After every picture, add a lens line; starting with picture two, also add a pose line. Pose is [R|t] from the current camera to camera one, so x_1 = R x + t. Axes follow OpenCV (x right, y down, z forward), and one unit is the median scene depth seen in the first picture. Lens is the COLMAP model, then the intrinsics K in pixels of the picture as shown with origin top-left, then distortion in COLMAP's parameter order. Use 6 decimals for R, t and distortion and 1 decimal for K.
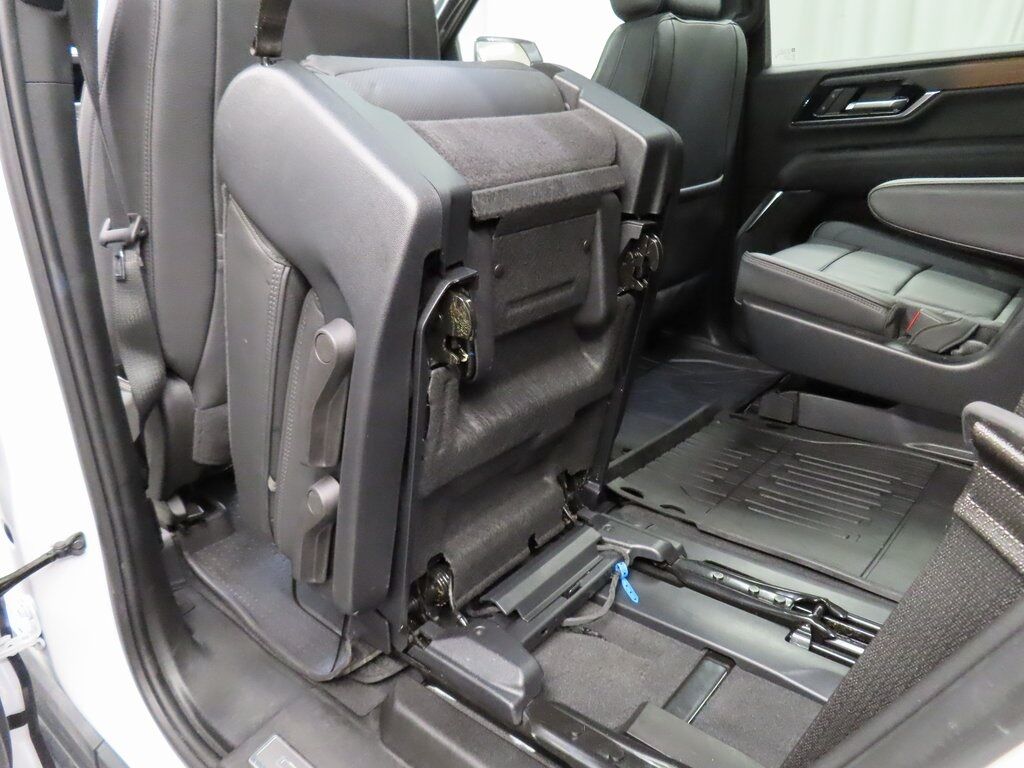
lens RADIAL K [[735.4, 0, 512.0], [0, 735.4, 384.0], [0, 0, 1]] dist [-0.003526, -0.001879]
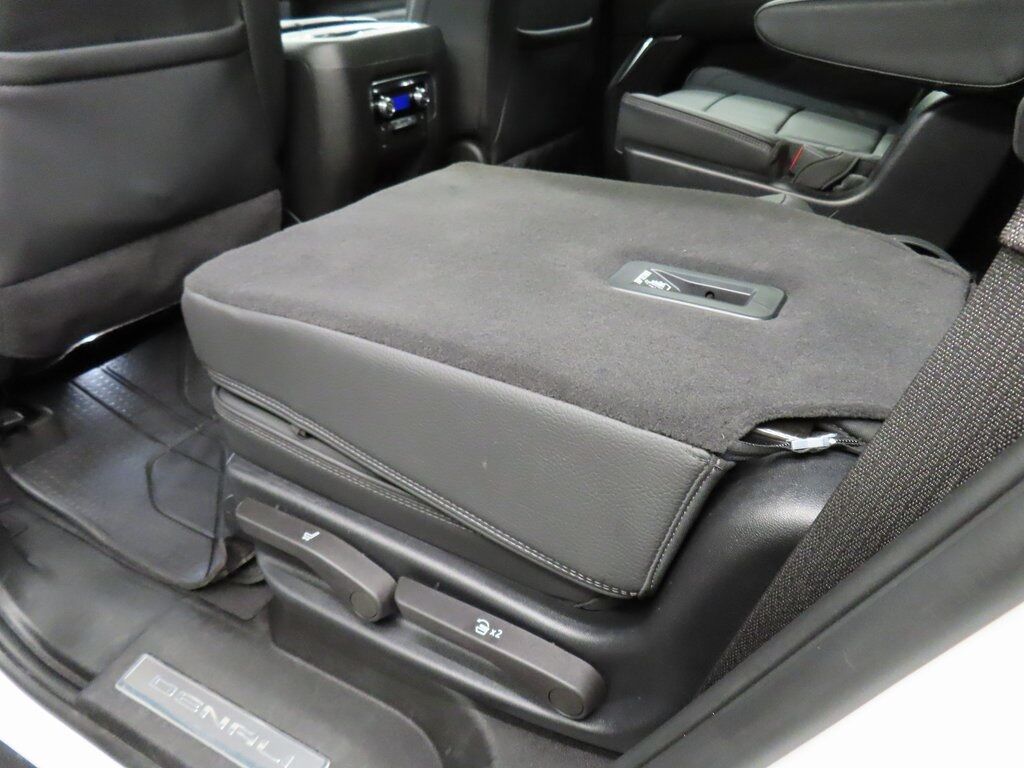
lens RADIAL K [[735.4, 0, 512.0], [0, 735.4, 384.0], [0, 0, 1]] dist [-0.003526, -0.001879]
pose [[0.981379, -0.086055, 0.171728, -0.015429], [0.061597, 0.987806, 0.142987, 0.052004], [-0.181939, -0.129746, 0.974712, 0.093540]]
